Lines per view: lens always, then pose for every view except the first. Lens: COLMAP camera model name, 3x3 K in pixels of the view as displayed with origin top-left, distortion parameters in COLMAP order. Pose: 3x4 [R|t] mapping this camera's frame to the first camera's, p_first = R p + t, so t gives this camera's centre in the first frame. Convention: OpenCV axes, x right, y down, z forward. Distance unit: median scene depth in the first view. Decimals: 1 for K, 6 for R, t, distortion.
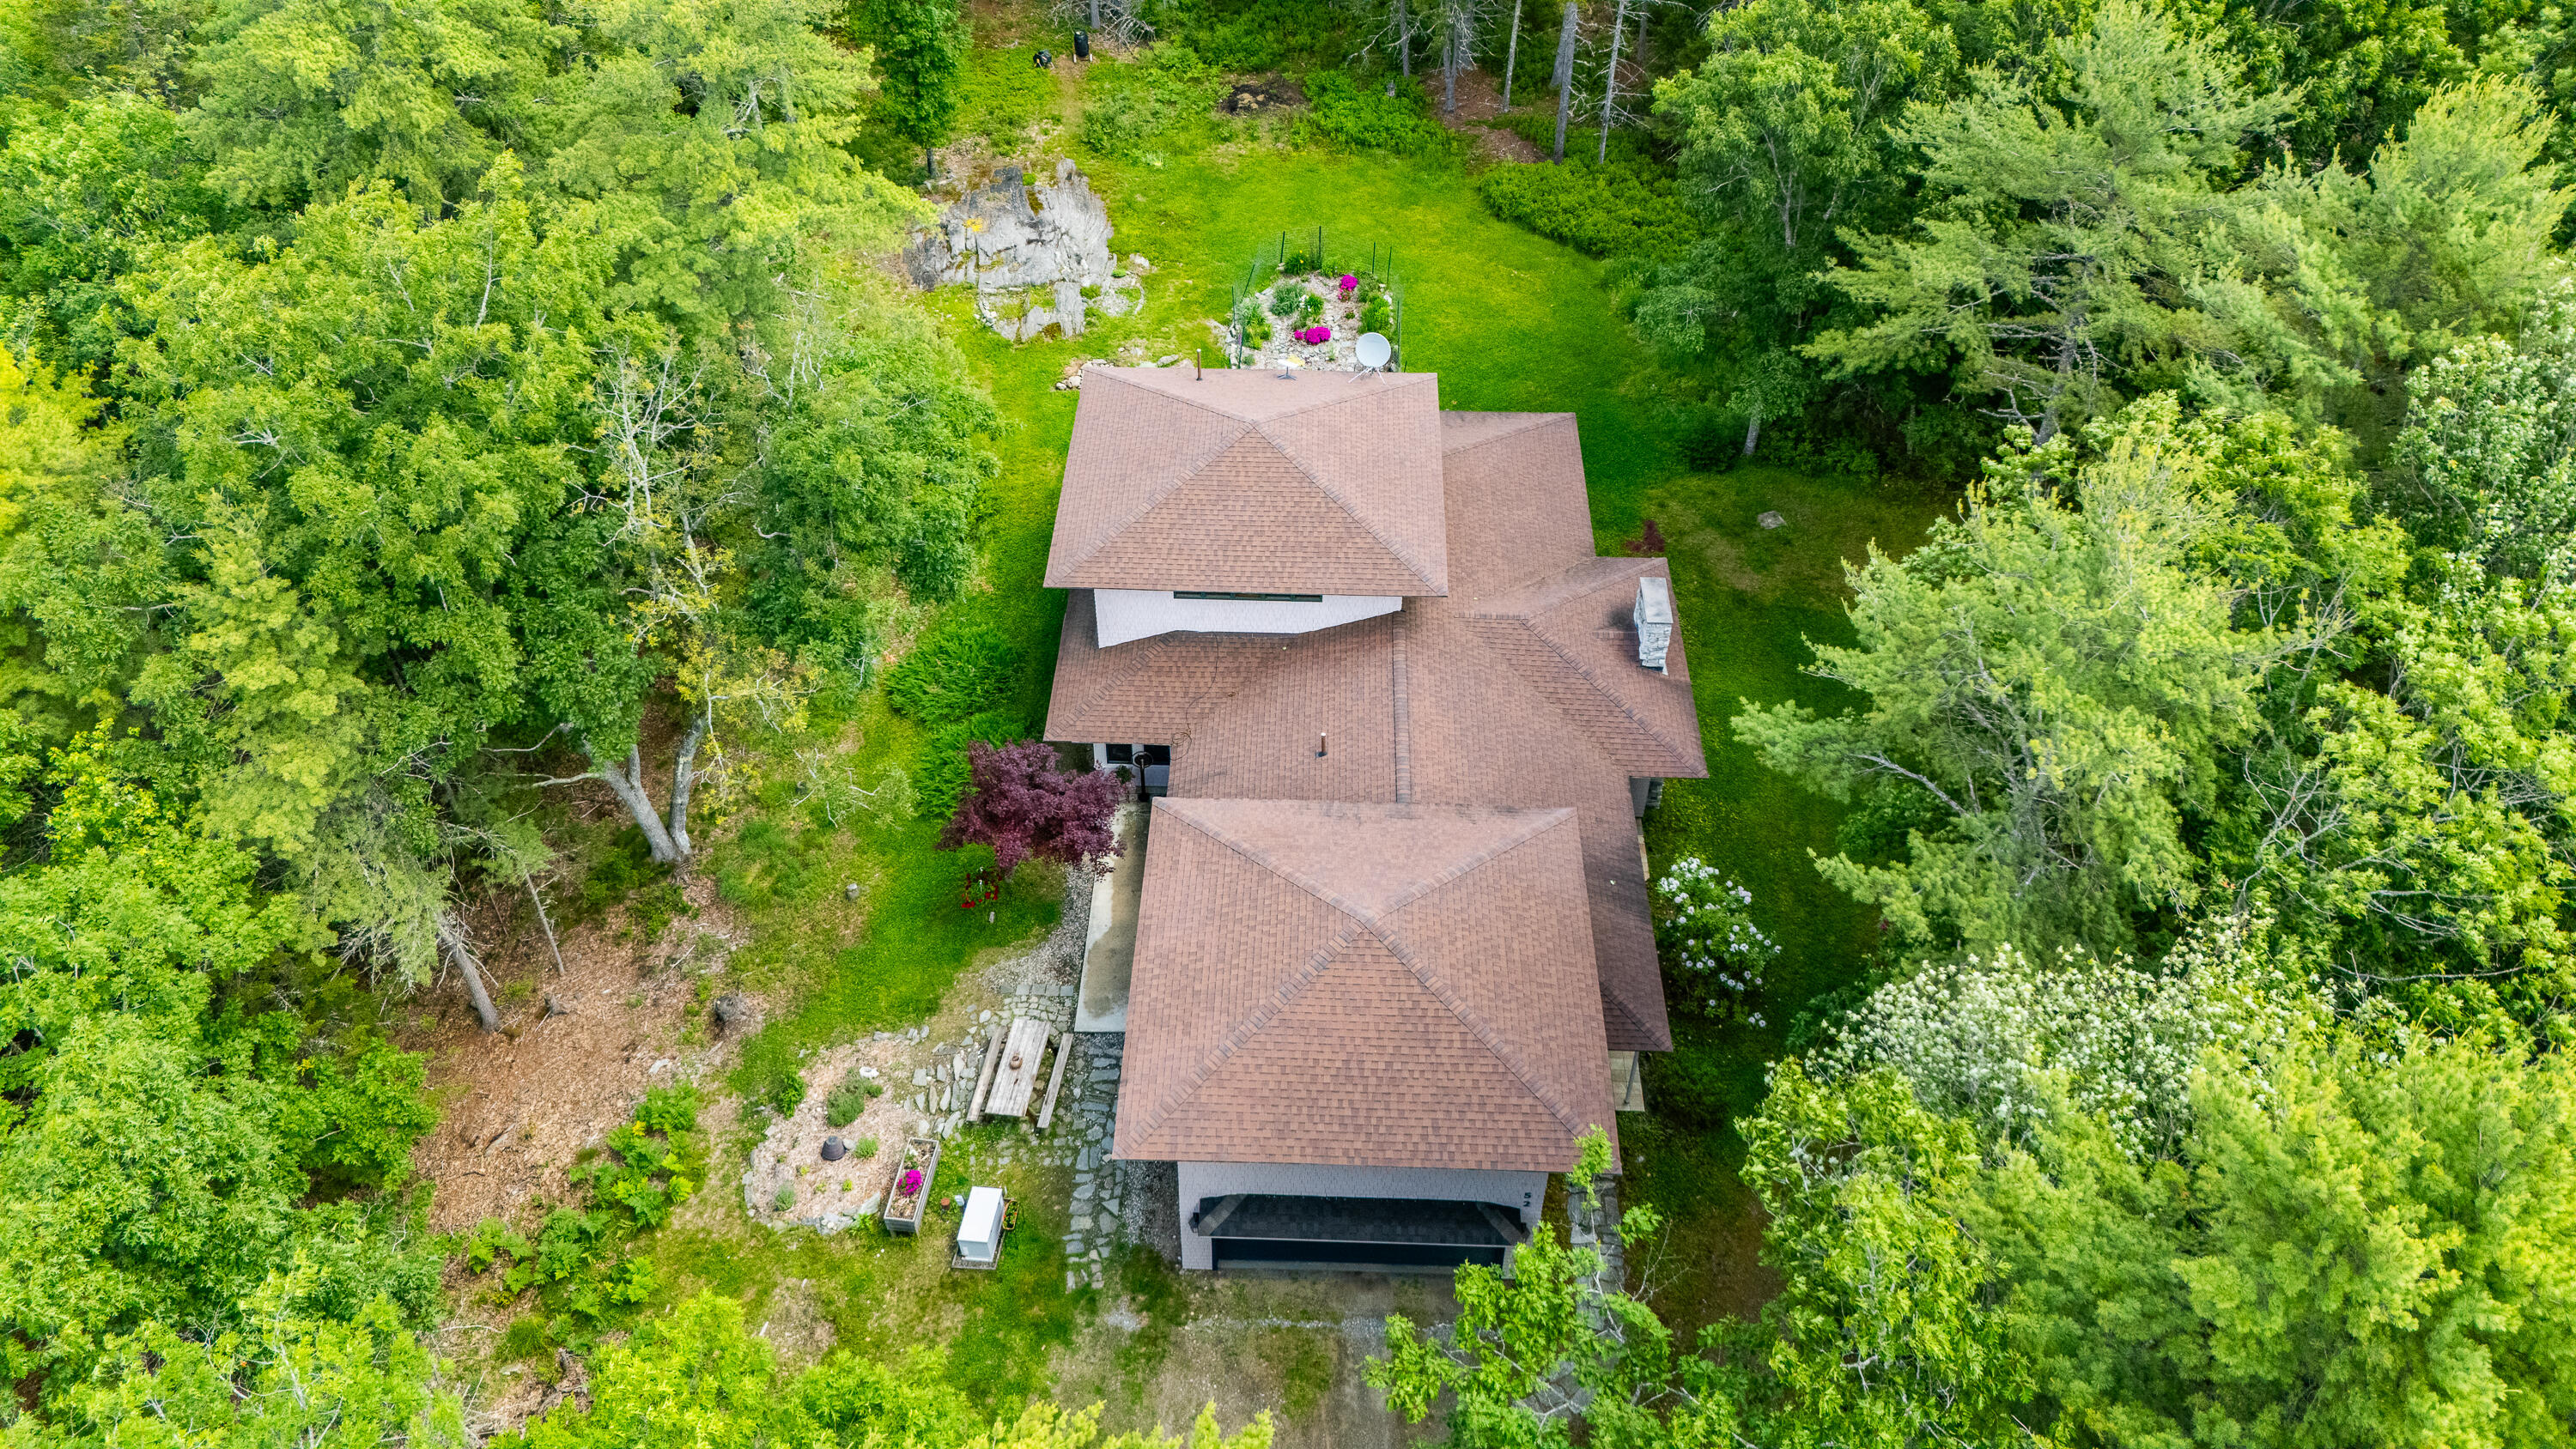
lens RADIAL K [[1862.5, 0, 1288.0], [0, 1862.5, 724.5], [0, 0, 1]] dist [0.070117, -0.067980]
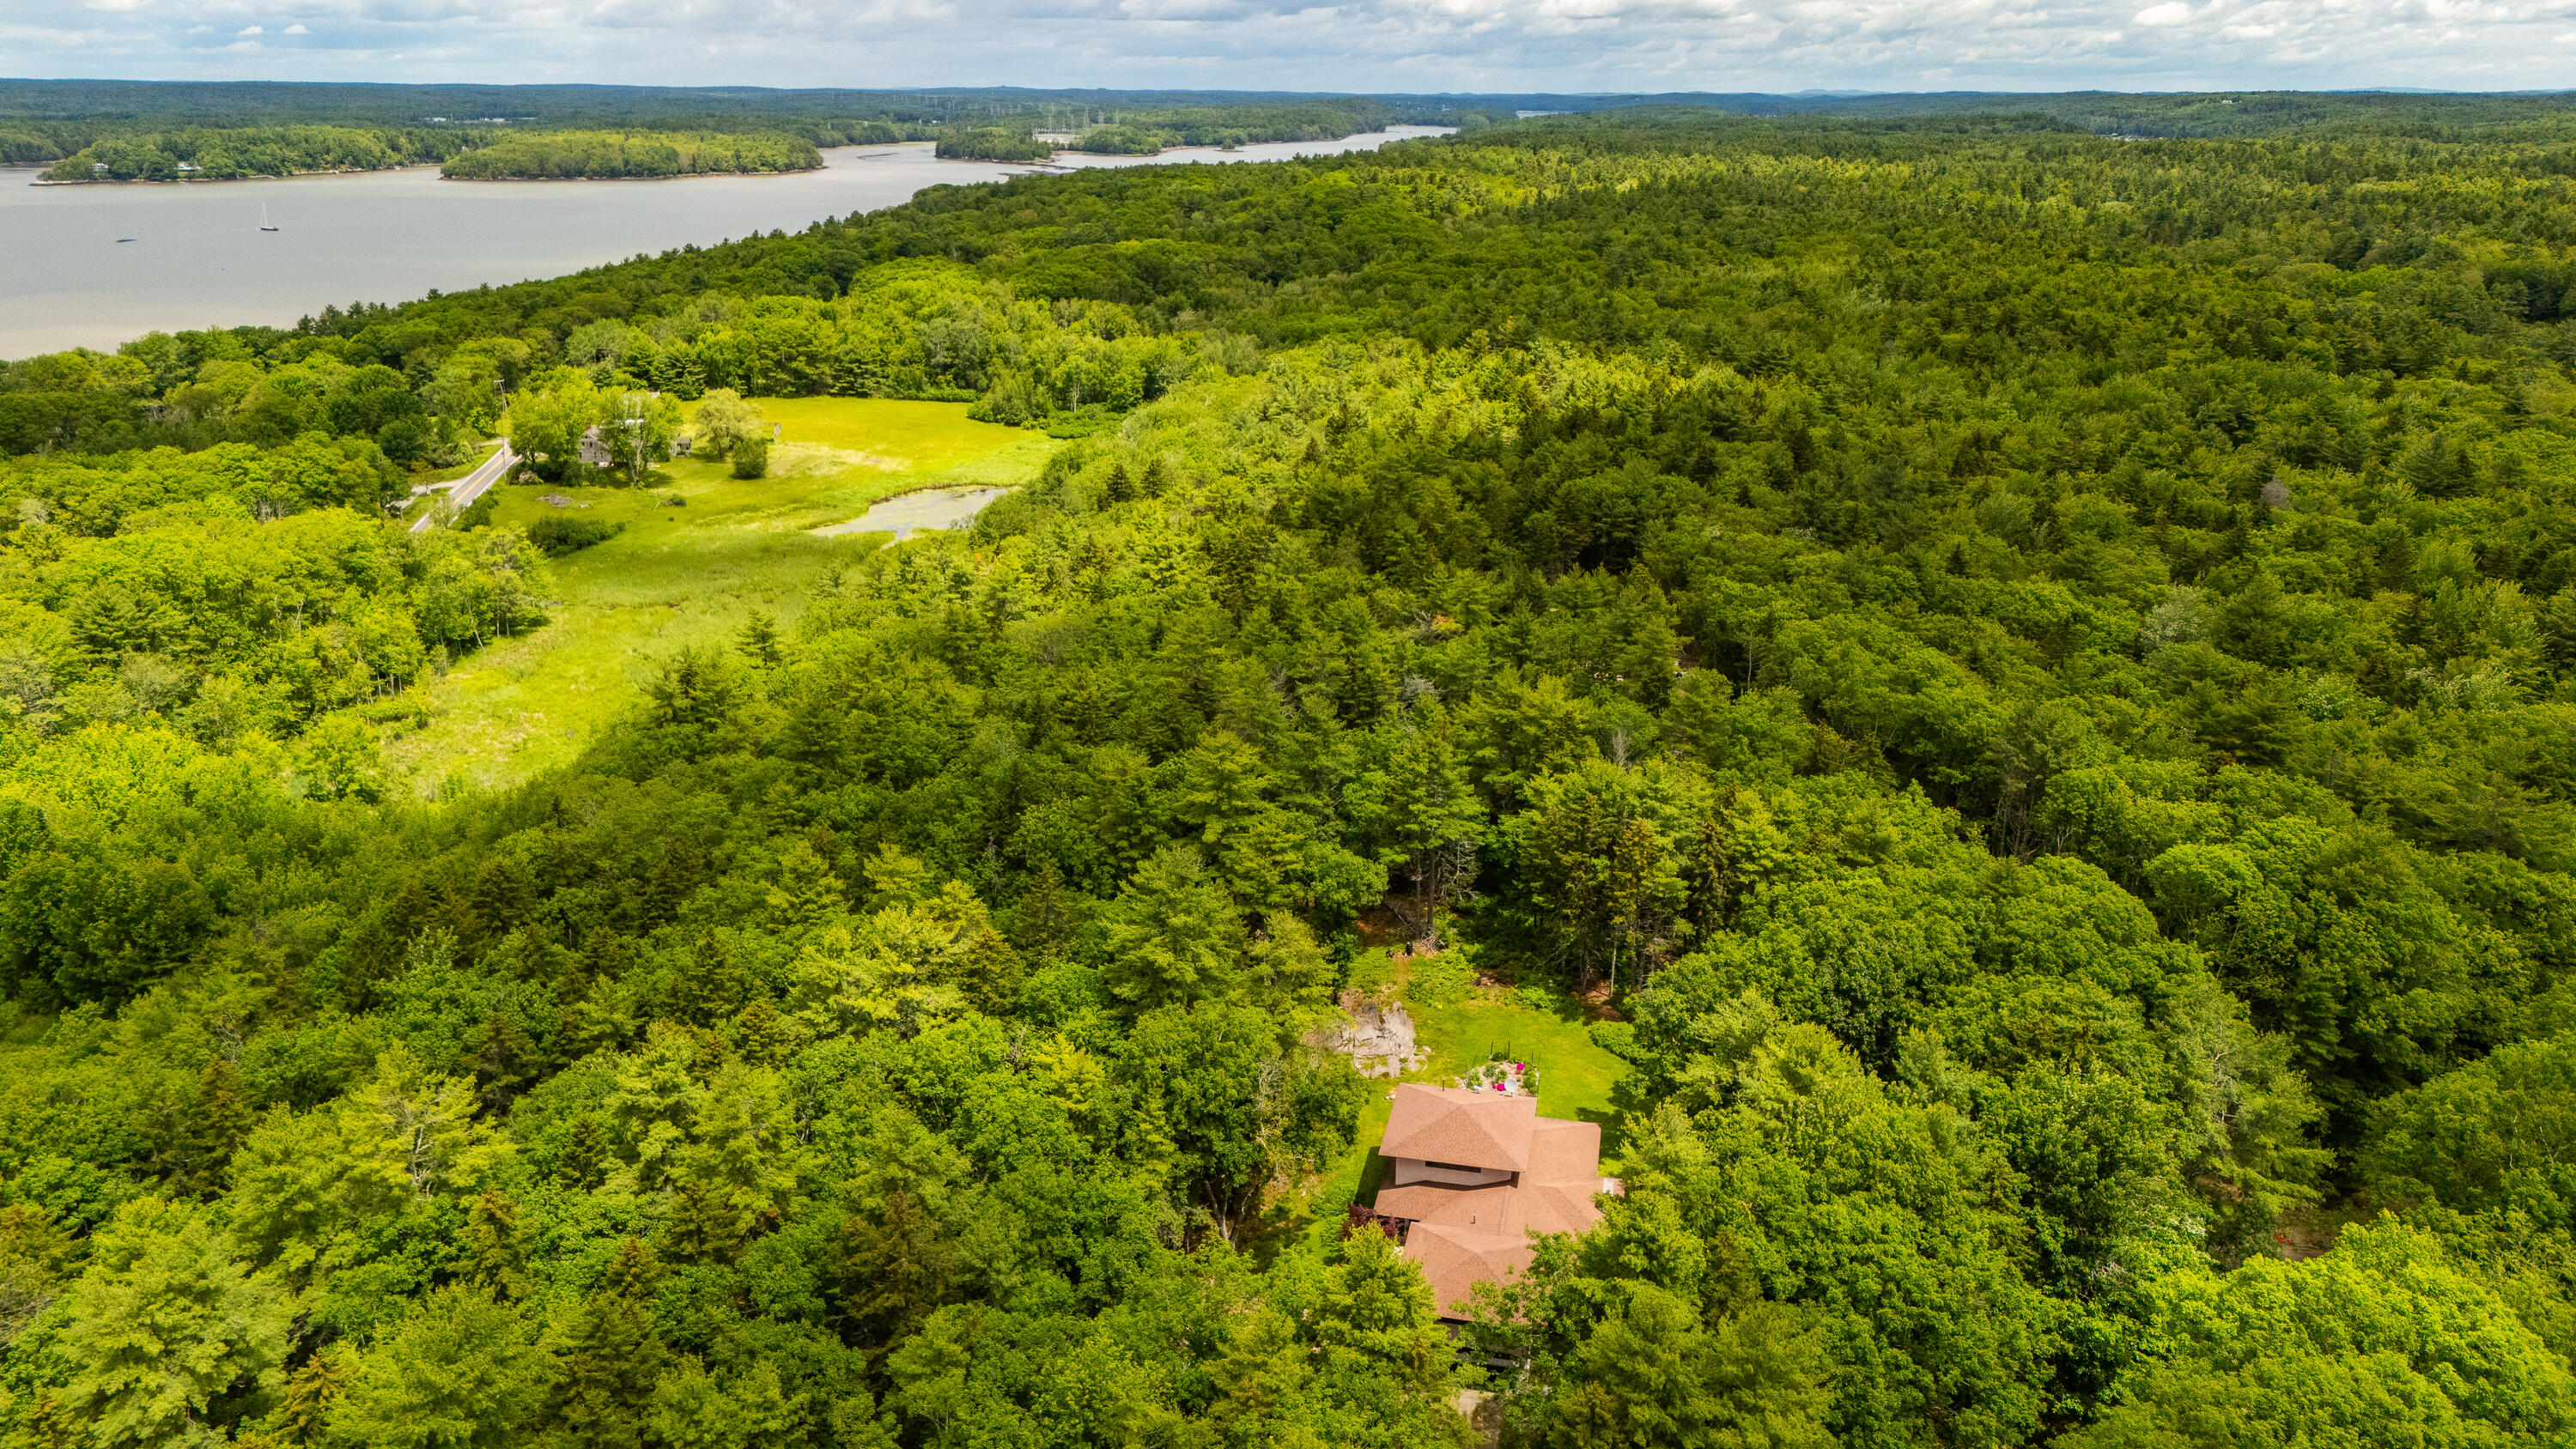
lens RADIAL K [[1862.5, 0, 1288.0], [0, 1862.5, 724.5], [0, 0, 1]] dist [0.070117, -0.067980]
pose [[0.984253, 0.055598, -0.167797, 0.110864], [-0.120844, 0.904423, -0.409166, 0.336623], [0.129011, 0.423000, 0.896899, -1.193240]]
